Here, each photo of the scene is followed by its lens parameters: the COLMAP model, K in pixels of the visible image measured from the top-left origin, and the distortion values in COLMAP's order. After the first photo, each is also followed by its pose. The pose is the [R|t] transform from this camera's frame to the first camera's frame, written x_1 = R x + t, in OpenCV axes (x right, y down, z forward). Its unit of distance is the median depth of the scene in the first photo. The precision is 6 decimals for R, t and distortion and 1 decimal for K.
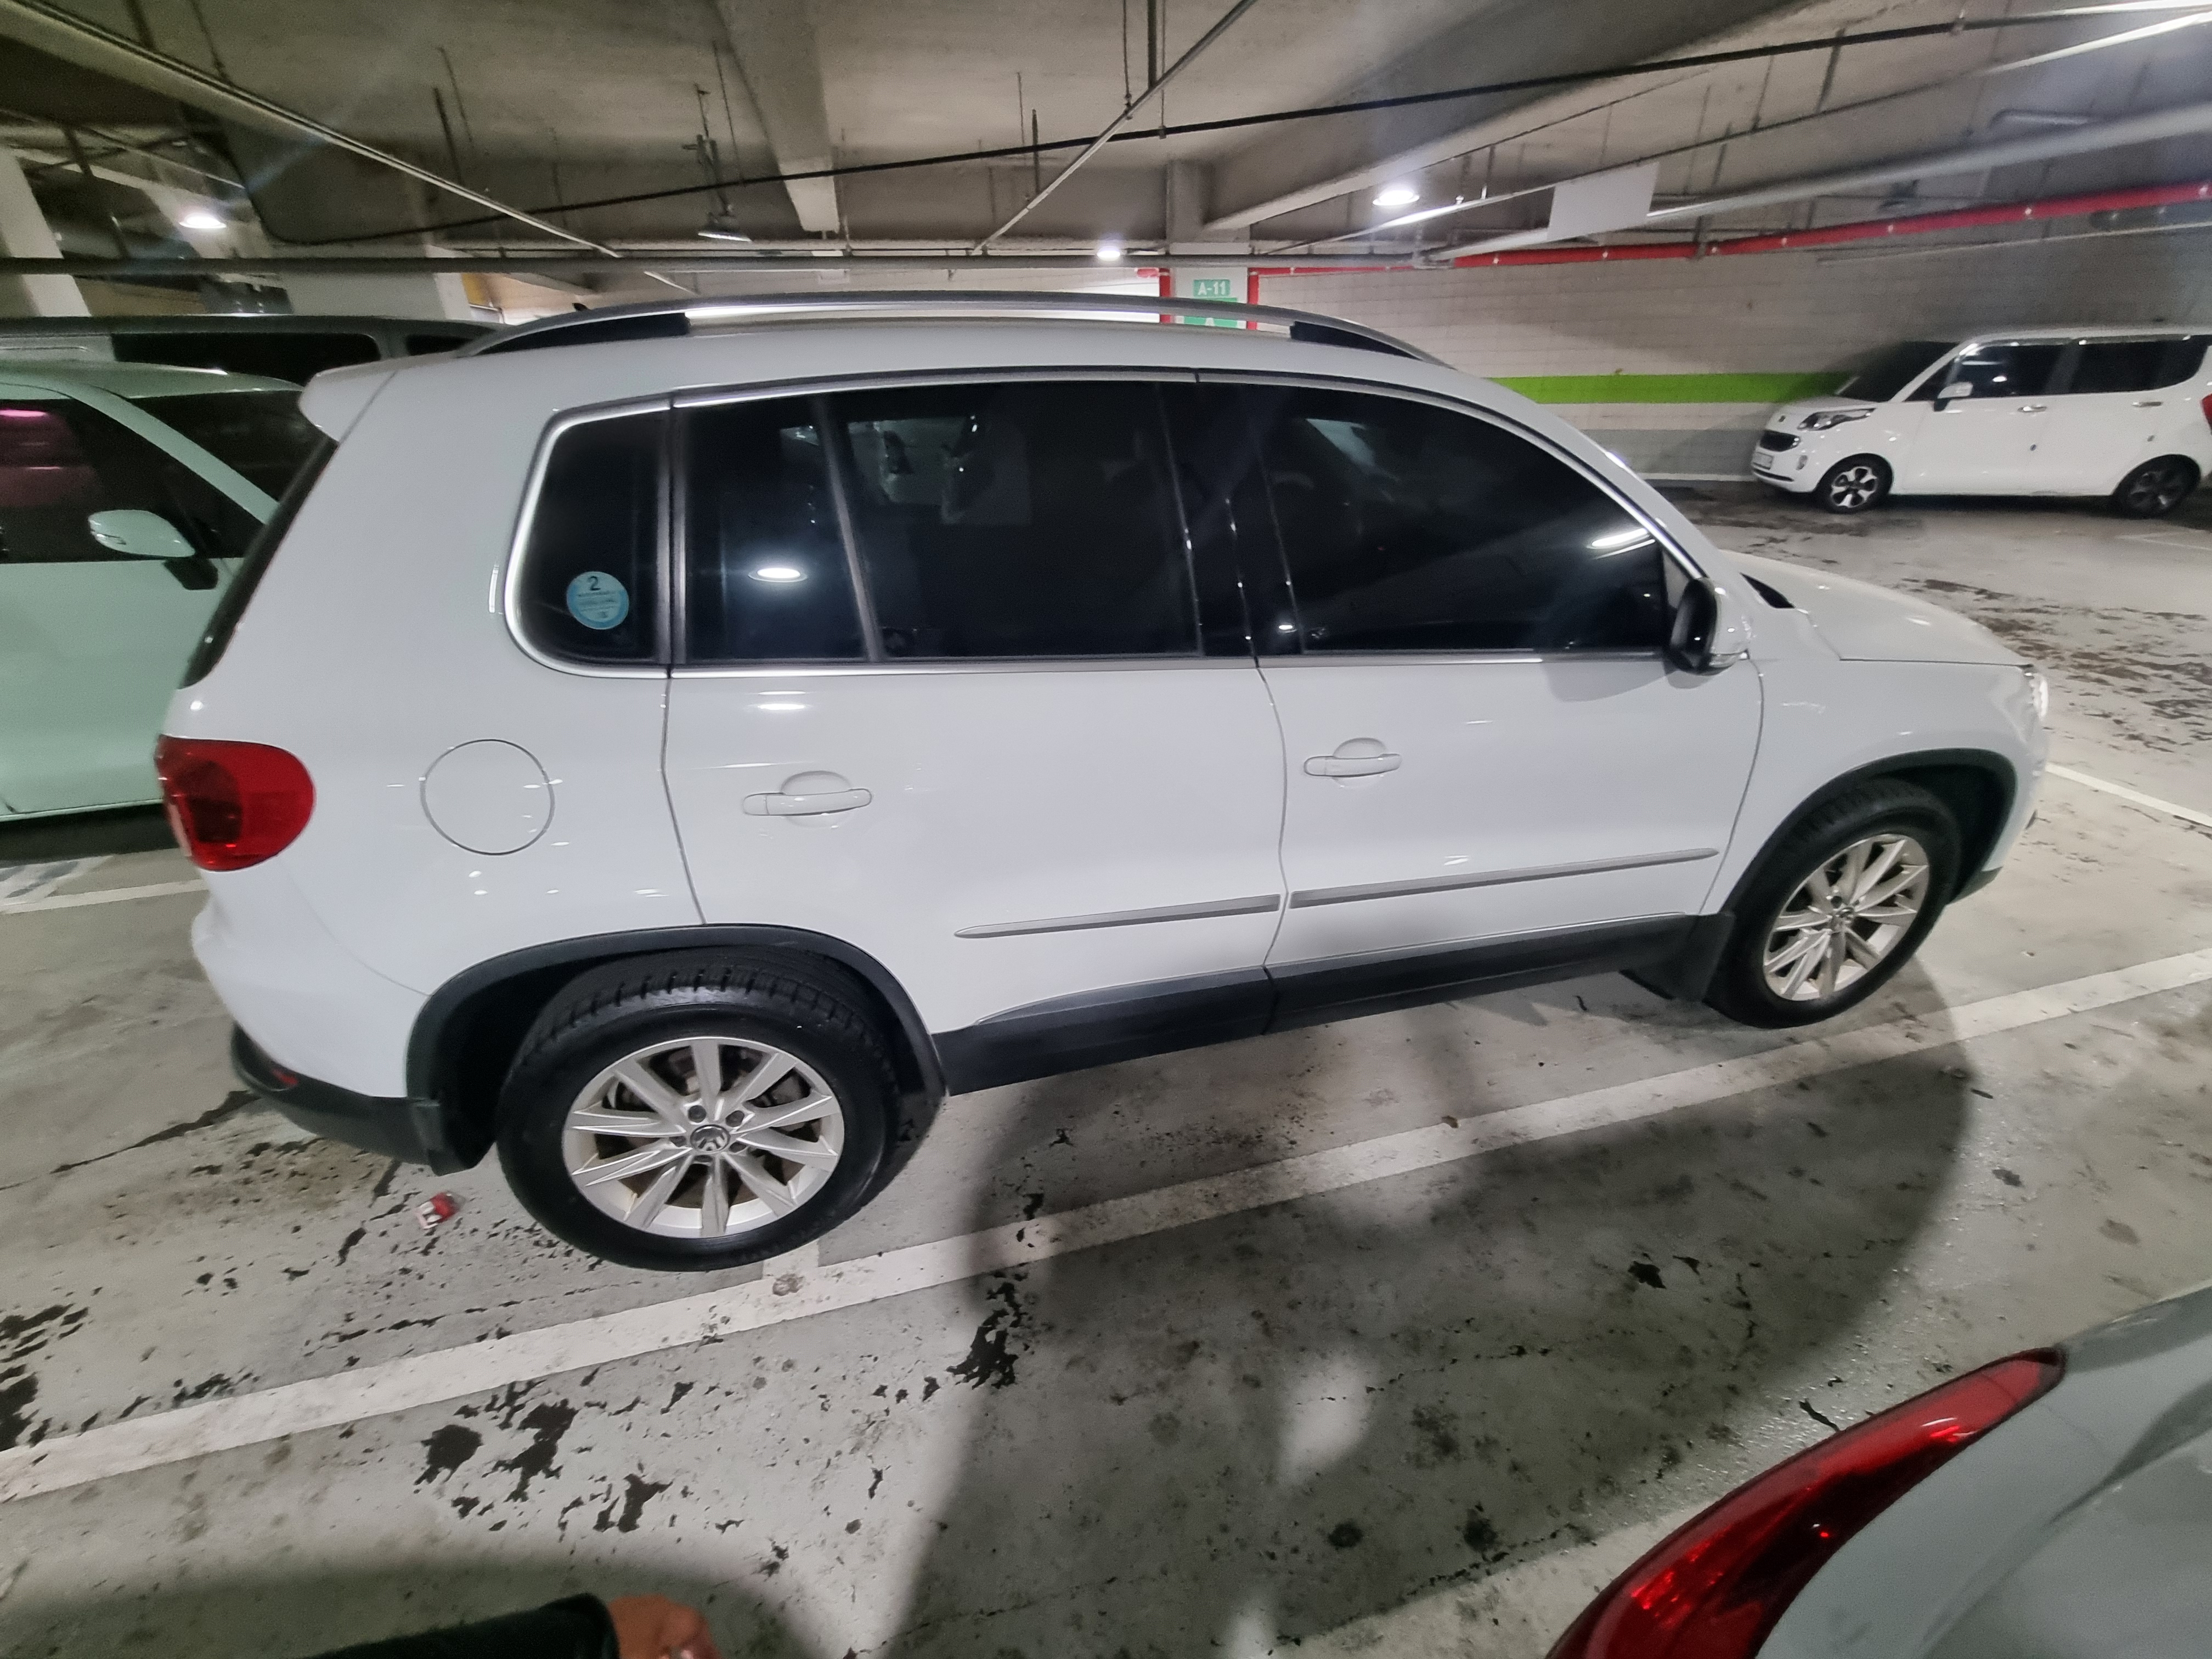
lens RADIAL K [[907.8, 0, 1106.7], [0, 907.8, 833.4], [0, 0, 1]] dist [-0.001253, -0.001078]
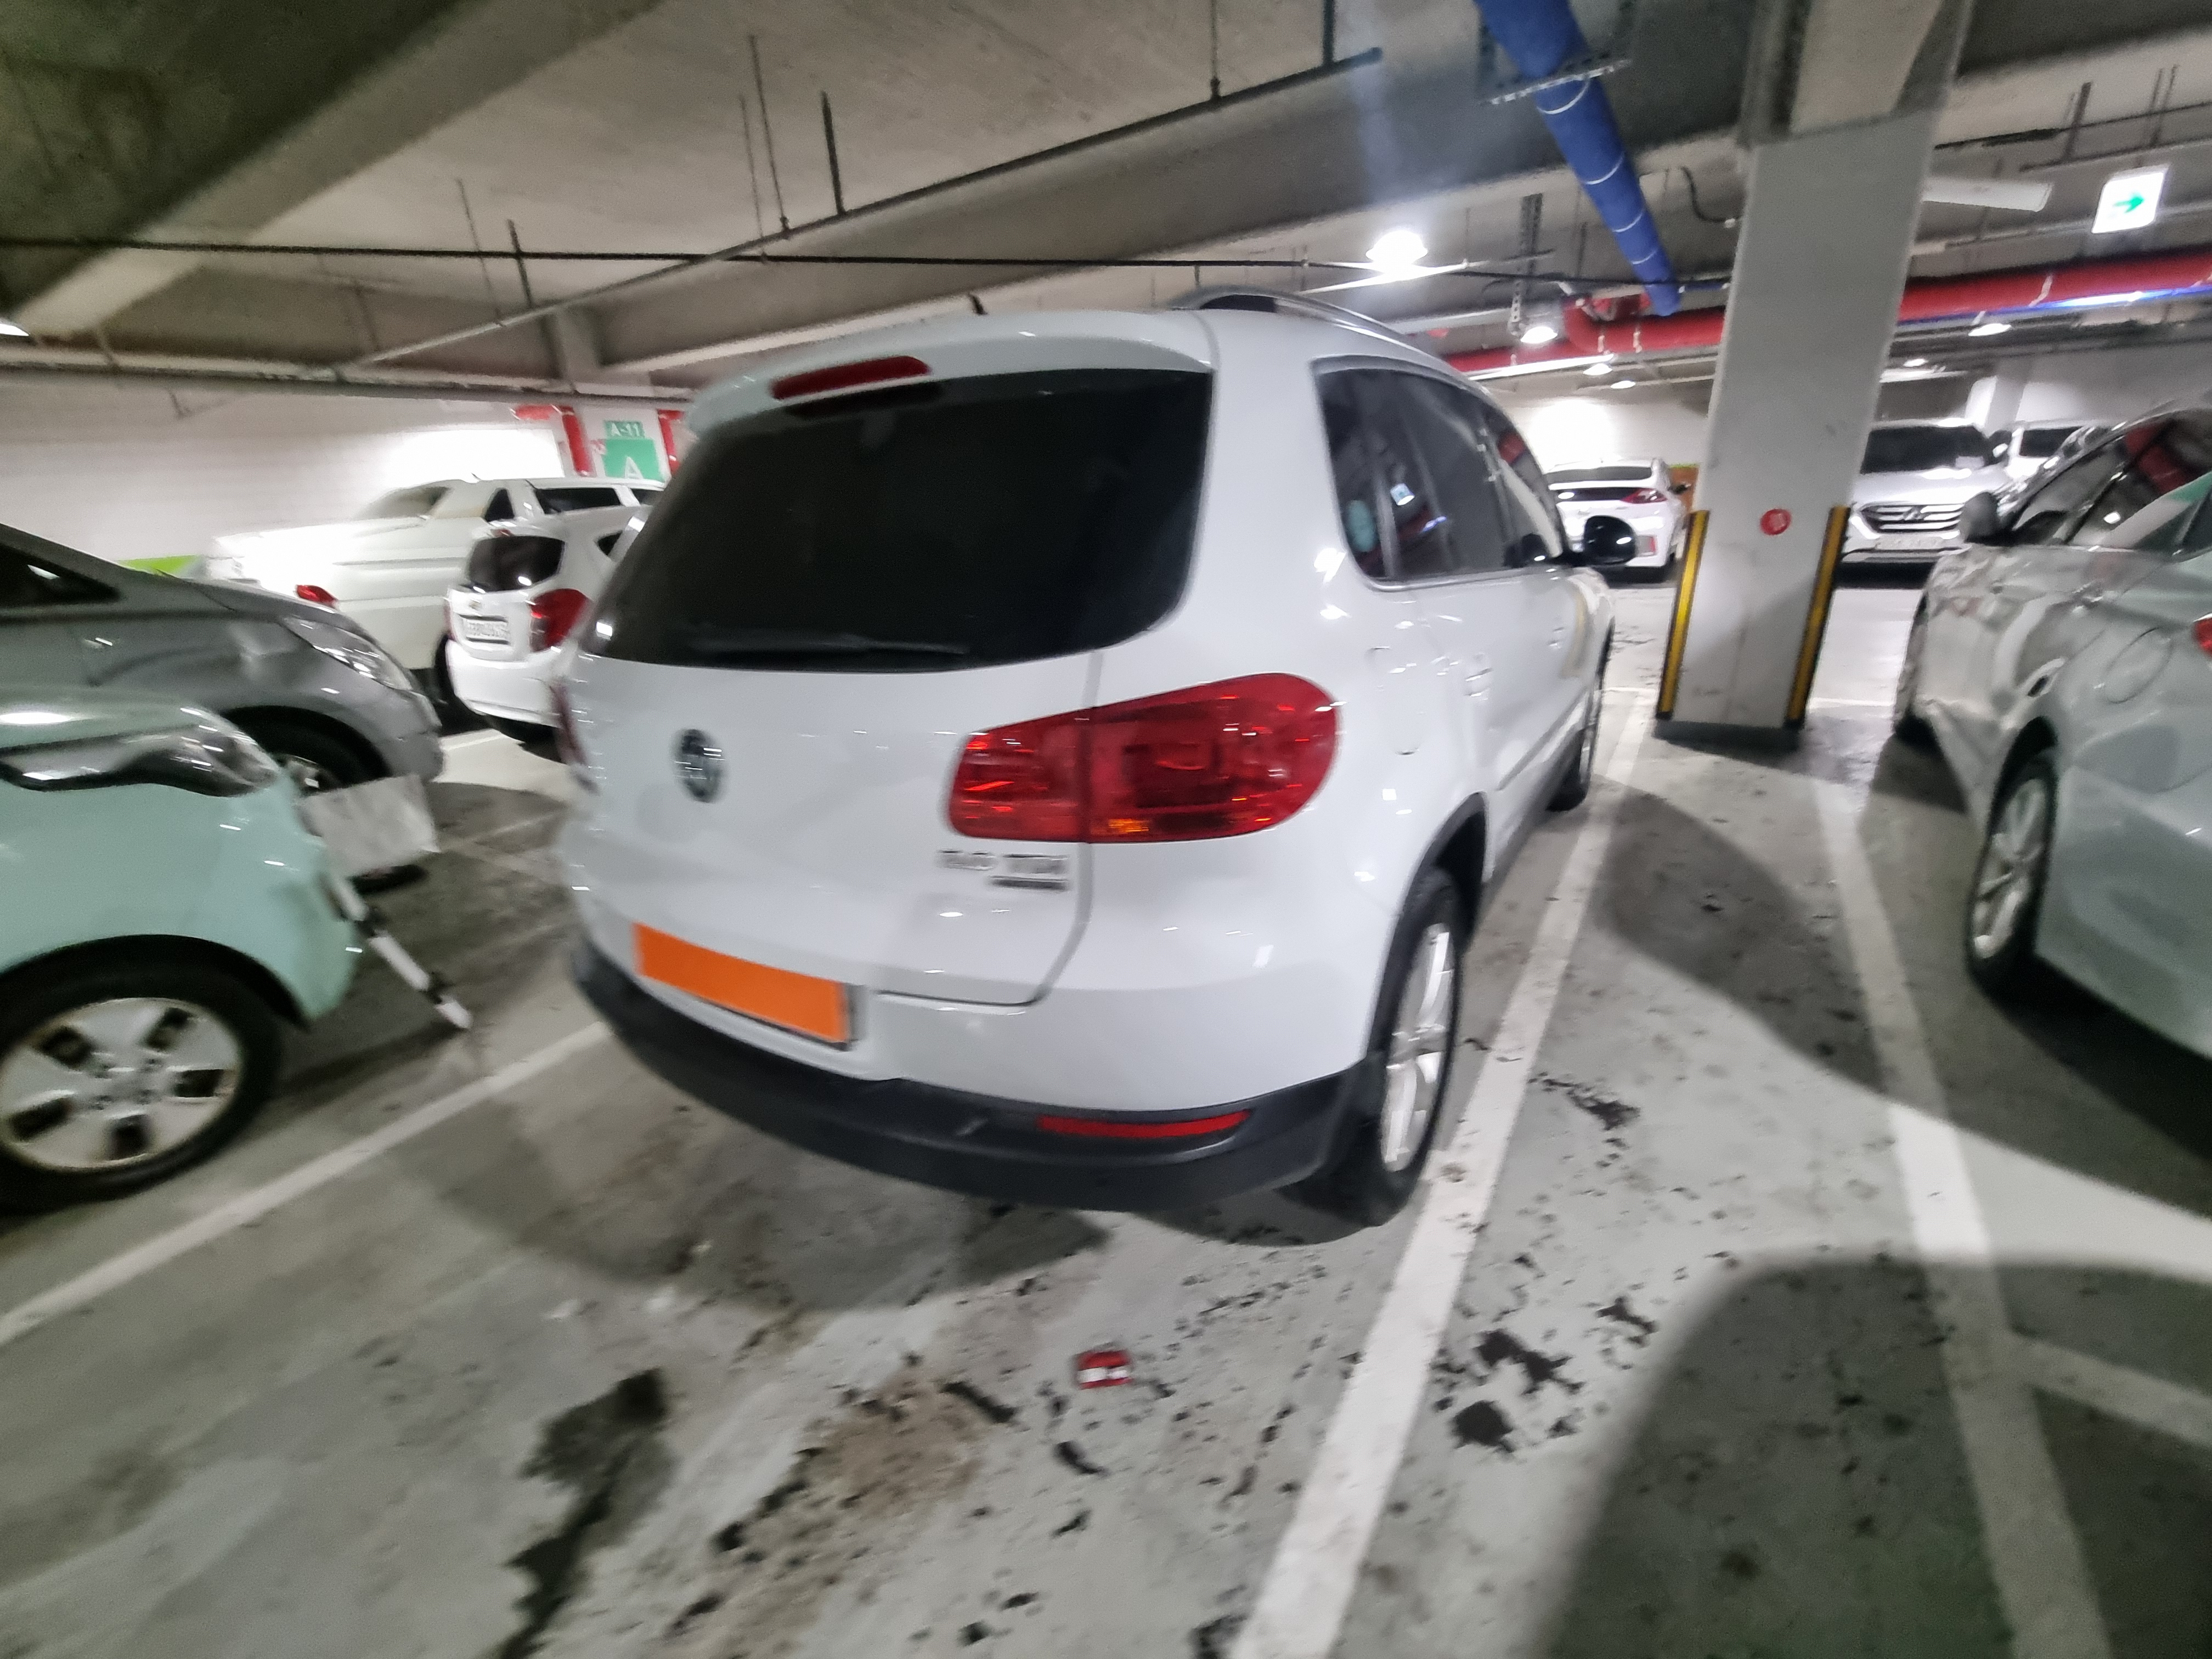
lens RADIAL K [[907.8, 0, 1113.1], [0, 907.8, 833.9], [0, 0, 1]] dist [-0.001253, -0.001078]
pose [[0.728560, -0.256314, 0.635219, -1.235555], [0.349866, 0.936508, -0.023392, 0.010296], [-0.588892, 0.239284, 0.771978, 0.322559]]
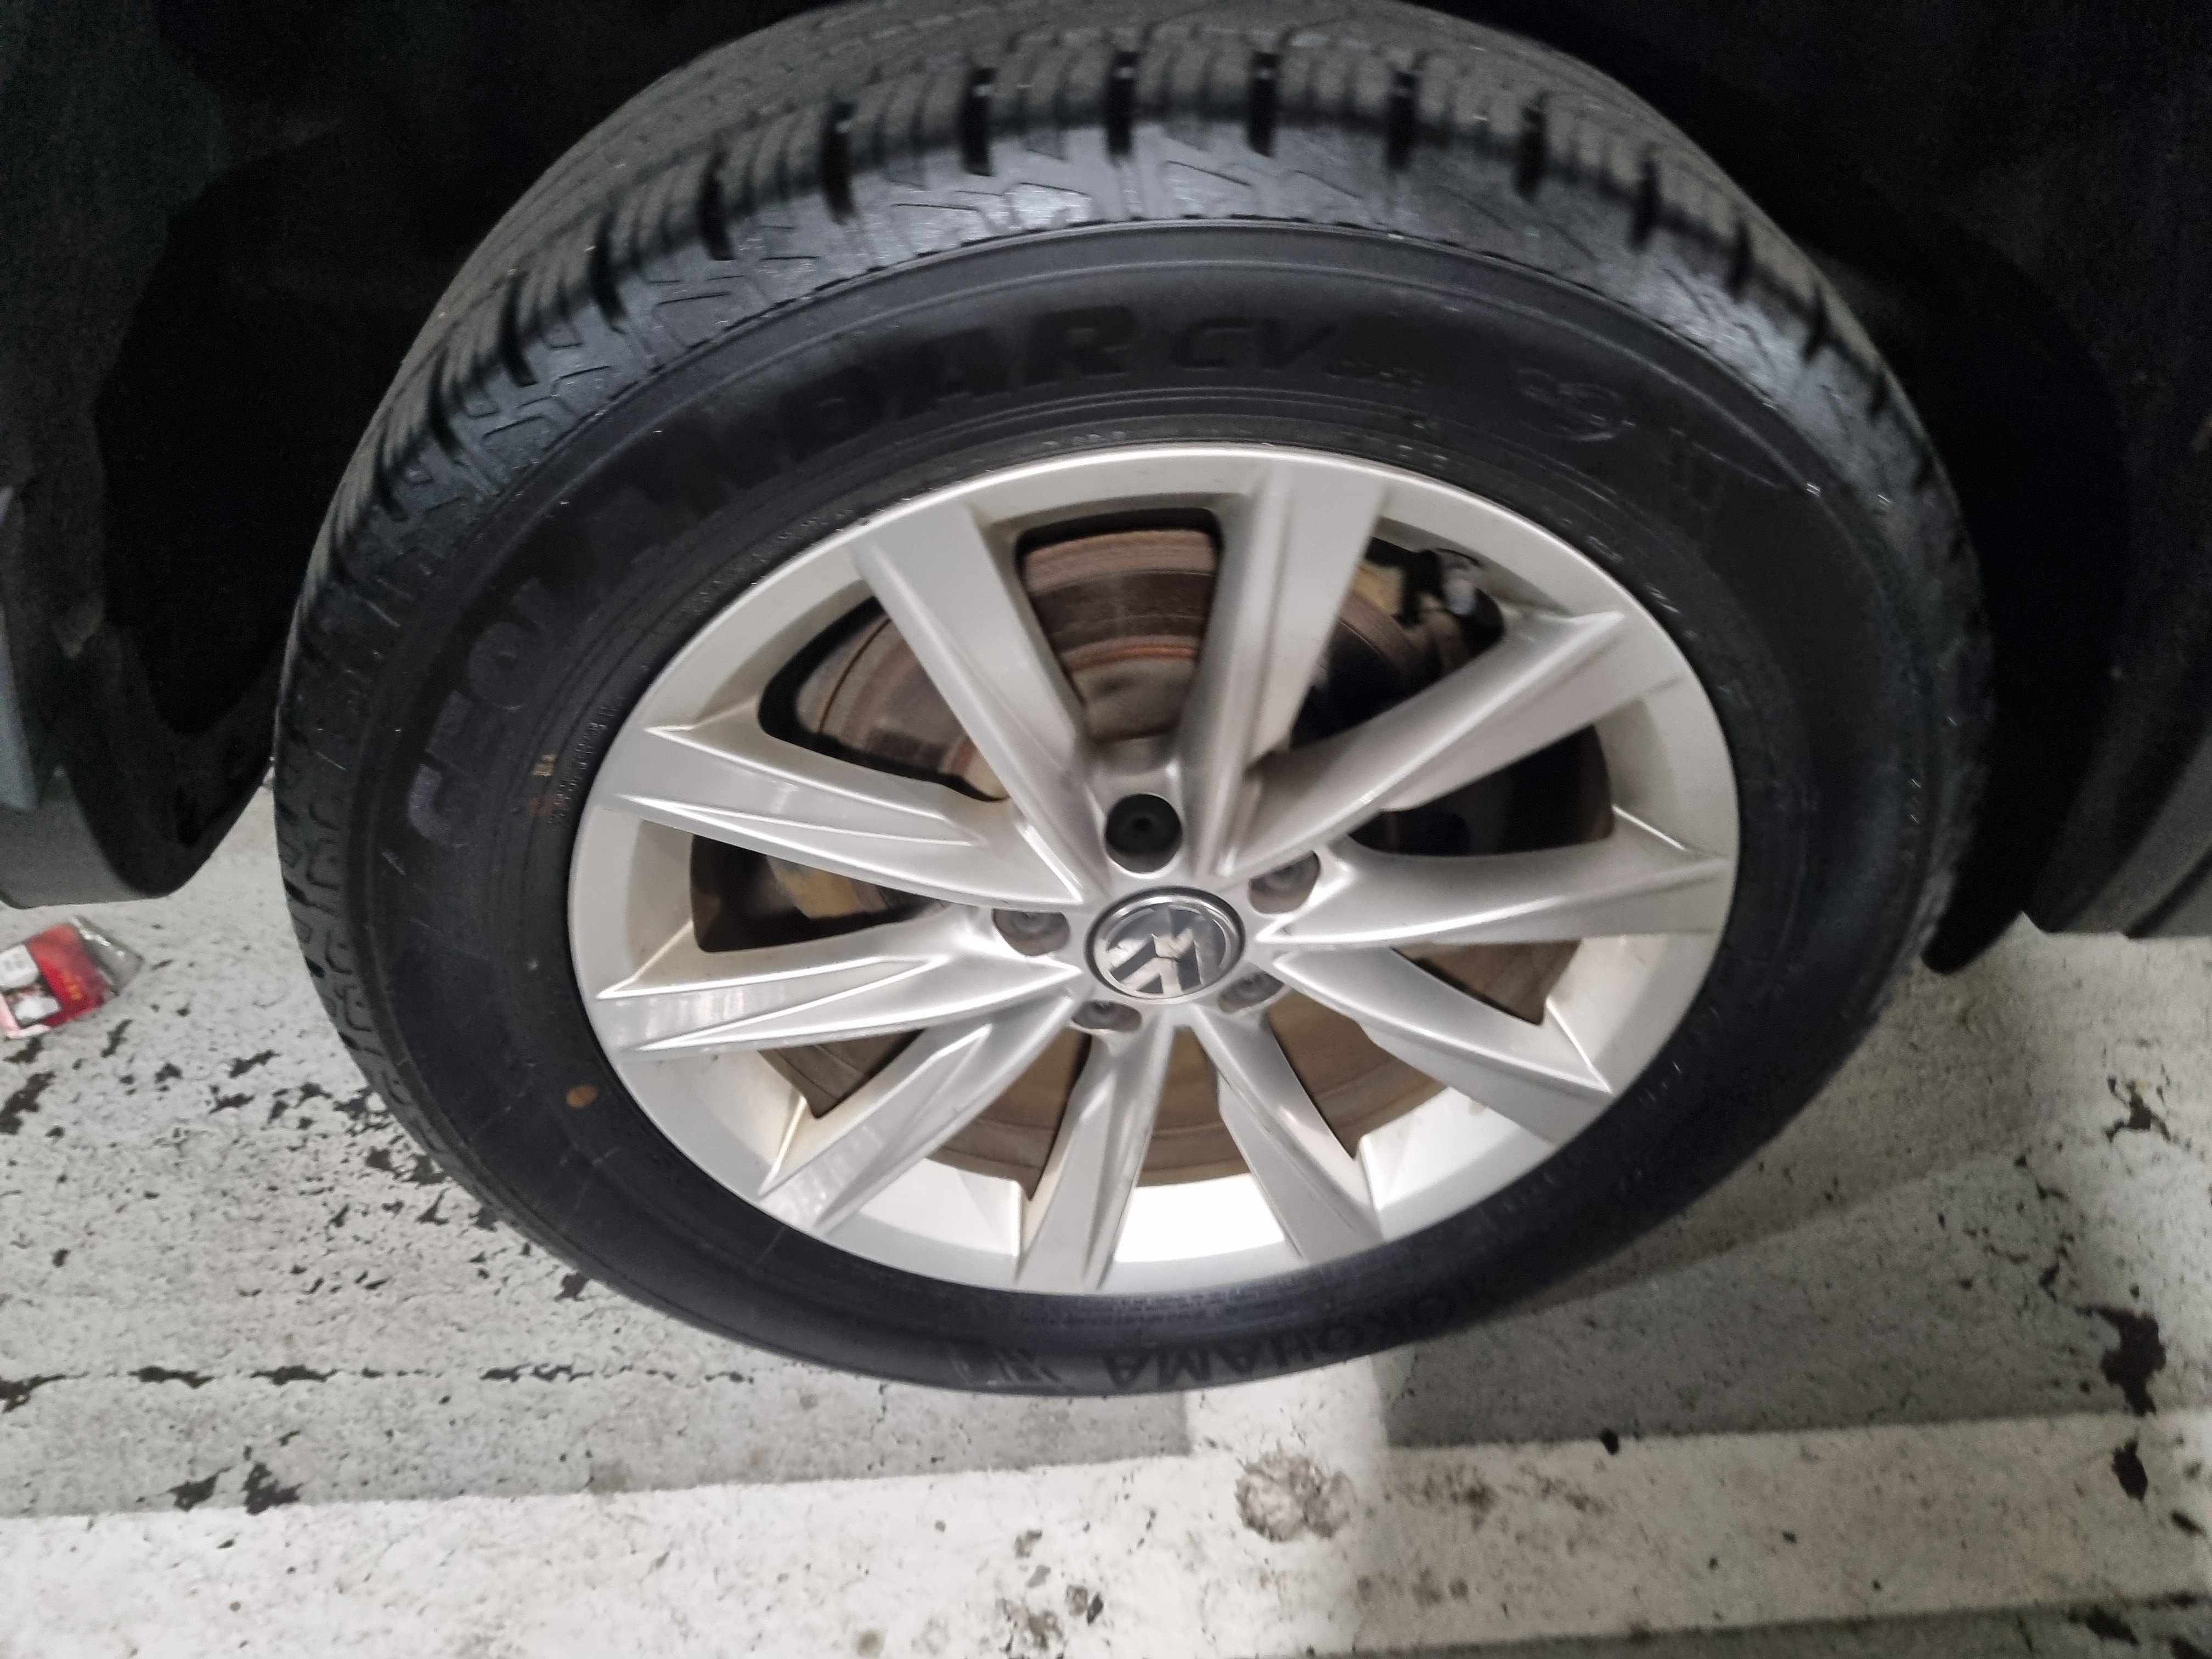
lens RADIAL K [[1676.8, 0, 1122.2], [0, 1676.8, 816.4], [0, 0, 1]] dist [0.028545, -0.024924]
pose [[0.983140, 0.169511, -0.068575, -0.408028], [-0.147142, 0.956031, 0.253682, 0.193690], [0.108561, -0.239315, 0.964854, 0.579477]]
